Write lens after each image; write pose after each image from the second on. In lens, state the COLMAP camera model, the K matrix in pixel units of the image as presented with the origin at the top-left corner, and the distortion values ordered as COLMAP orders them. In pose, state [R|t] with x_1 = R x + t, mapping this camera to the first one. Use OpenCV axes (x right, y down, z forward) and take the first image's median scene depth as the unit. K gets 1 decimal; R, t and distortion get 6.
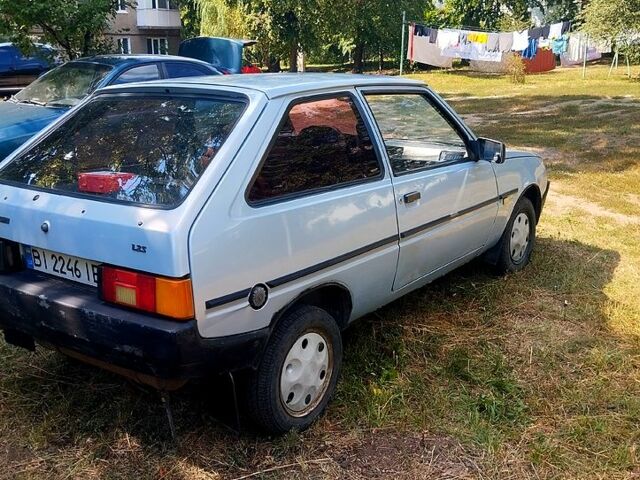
lens RADIAL K [[675.8, 0, 320.0], [0, 675.8, 240.0], [0, 0, 1]] dist [0.008696, -0.026904]
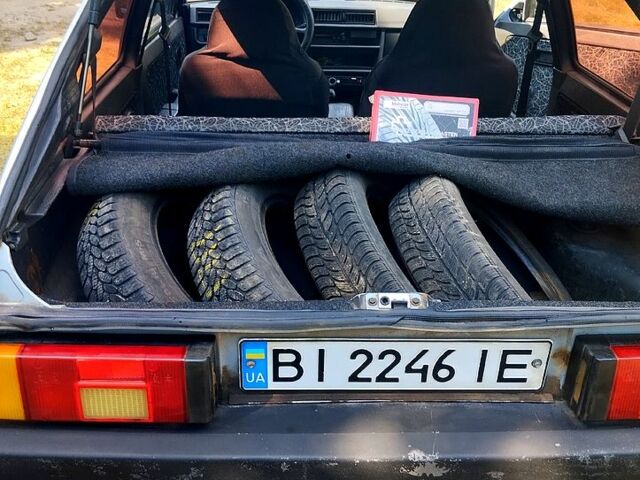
lens RADIAL K [[675.8, 0, 320.0], [0, 675.8, 240.0], [0, 0, 1]] dist [0.008696, -0.026904]
pose [[0.793839, -0.251182, 0.553830, -0.619805], [0.118426, 0.957130, 0.264344, -0.156369], [-0.596486, -0.144259, 0.789553, 0.675486]]
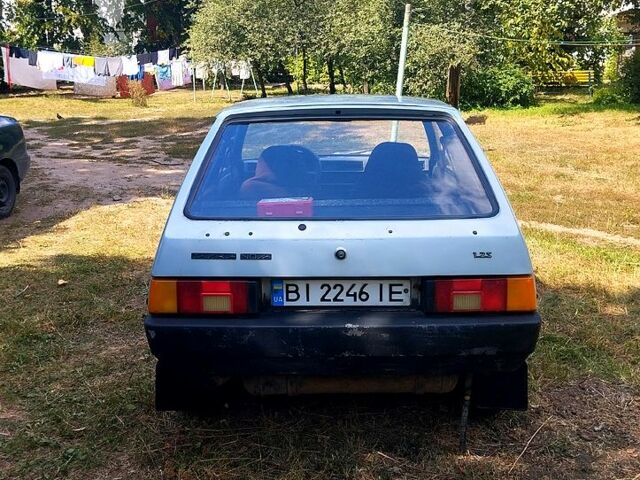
lens RADIAL K [[665.8, 0, 320.0], [0, 665.8, 240.0], [0, 0, 1]] dist [0.011097, -0.008323]
pose [[0.820423, -0.122824, 0.558409, -0.896749], [0.139854, 0.990096, 0.012299, -0.050714], [-0.554389, 0.068005, 0.829474, 0.218400]]
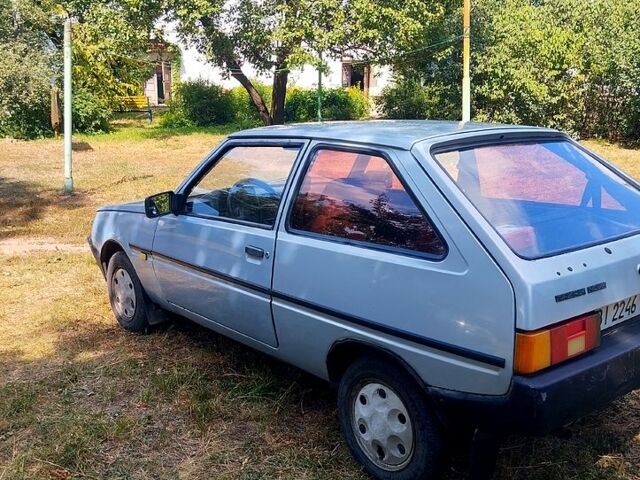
lens RADIAL K [[675.8, 0, 320.0], [0, 675.8, 240.0], [0, 0, 1]] dist [0.008696, -0.026904]
pose [[0.265051, -0.179823, 0.947318, -1.378786], [0.249567, 0.961772, 0.112740, -0.274948], [-0.931378, 0.206537, 0.299797, 1.063740]]
